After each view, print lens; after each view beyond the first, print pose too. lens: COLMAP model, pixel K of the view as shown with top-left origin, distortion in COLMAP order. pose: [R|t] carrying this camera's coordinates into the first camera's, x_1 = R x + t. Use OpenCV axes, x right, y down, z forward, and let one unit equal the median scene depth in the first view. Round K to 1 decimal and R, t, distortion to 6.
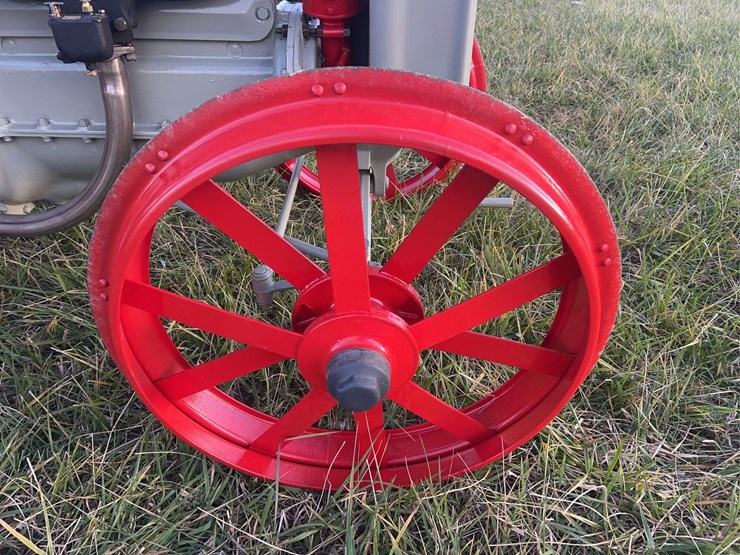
lens RADIAL K [[540.5, 0, 370.0], [0, 540.5, 277.5], [0, 0, 1]] dist [0.001638, -0.000319]
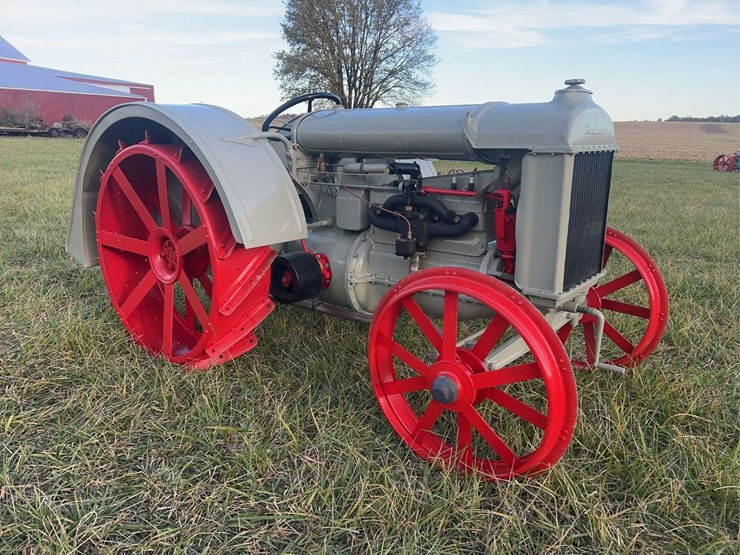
lens RADIAL K [[561.9, 0, 370.0], [0, 561.9, 277.5], [0, 0, 1]] dist [0.045911, -0.044224]
pose [[0.759285, 0.127254, -0.638194, 0.976506], [-0.360277, 0.898888, -0.249400, 0.376183], [0.541928, 0.419293, 0.728359, -0.891478]]
